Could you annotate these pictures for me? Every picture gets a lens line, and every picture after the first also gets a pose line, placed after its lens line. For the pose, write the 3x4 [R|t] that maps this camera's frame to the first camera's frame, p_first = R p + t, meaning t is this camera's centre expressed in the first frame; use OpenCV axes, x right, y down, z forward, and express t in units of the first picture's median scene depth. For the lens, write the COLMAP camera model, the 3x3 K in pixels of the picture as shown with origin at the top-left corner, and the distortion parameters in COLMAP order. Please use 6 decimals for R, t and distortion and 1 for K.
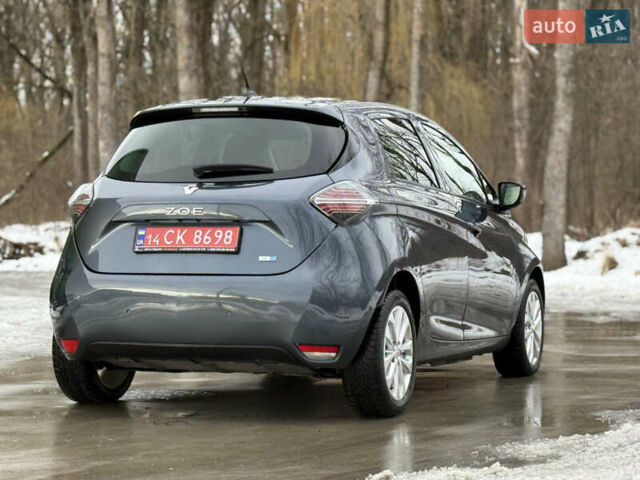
lens RADIAL K [[2186.6, 0, 350.2], [0, 2186.6, 239.7], [0, 0, 1]] dist [0.339952, 0.039083]
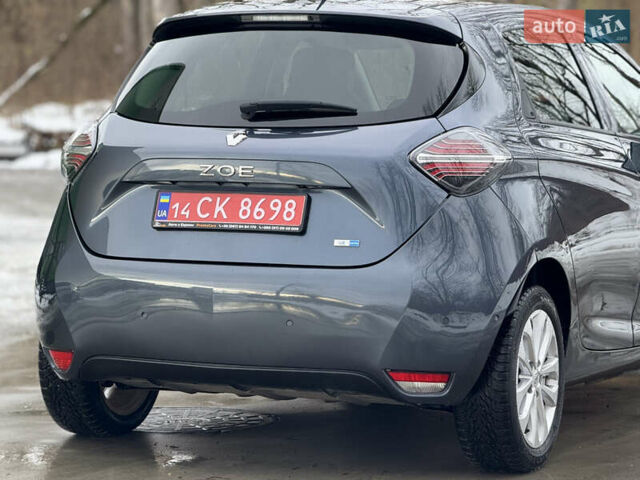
lens RADIAL K [[2638.5, 0, 320.0], [0, 2638.5, 240.0], [0, 0, 1]] dist [0.442014, 4.177010]
pose [[0.998415, 0.013319, -0.054686, -0.001141], [-0.010479, 0.998597, 0.051901, -0.034104], [0.055300, -0.051246, 0.997154, 0.177026]]
